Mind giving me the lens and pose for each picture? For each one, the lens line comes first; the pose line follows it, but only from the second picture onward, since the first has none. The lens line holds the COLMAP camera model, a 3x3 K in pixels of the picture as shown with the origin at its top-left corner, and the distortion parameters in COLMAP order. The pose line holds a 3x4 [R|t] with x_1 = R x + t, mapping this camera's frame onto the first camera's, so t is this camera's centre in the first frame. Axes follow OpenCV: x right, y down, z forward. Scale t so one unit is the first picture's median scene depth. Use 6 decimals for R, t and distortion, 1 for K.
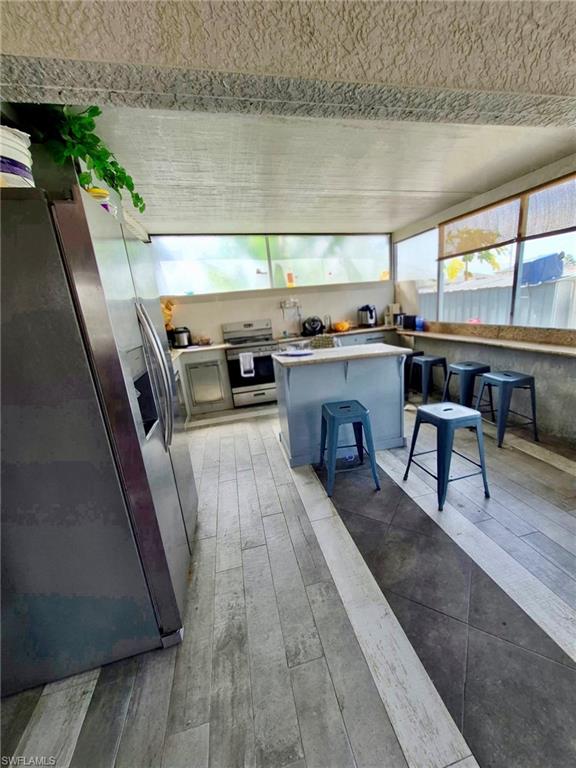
lens RADIAL K [[302.5, 0, 294.9], [0, 302.5, 385.6], [0, 0, 1]] dist [0.001305, 0.000017]
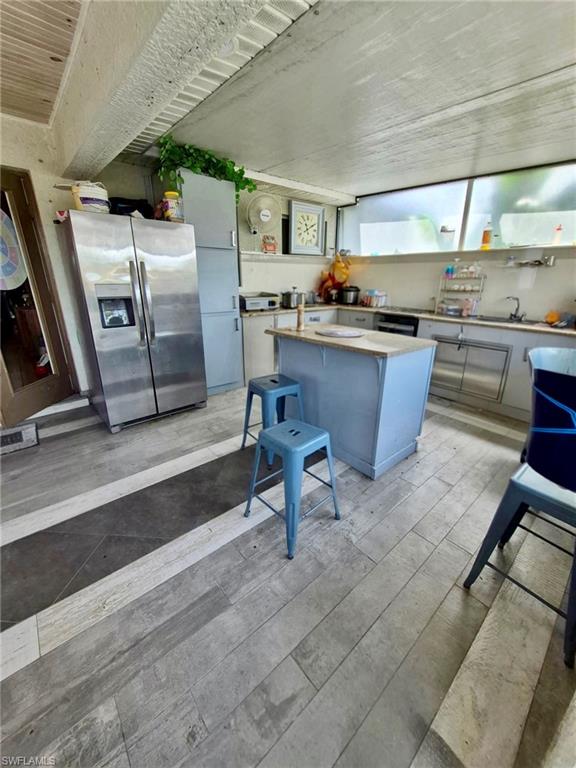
lens RADIAL K [[302.5, 0, 290.8], [0, 302.5, 378.5], [0, 0, 1]] dist [0.001305, 0.000017]
pose [[0.466916, 0.371348, -0.802552, 0.966584], [-0.273552, 0.923694, 0.268252, -0.219655], [0.840927, 0.094288, 0.532870, 0.503876]]
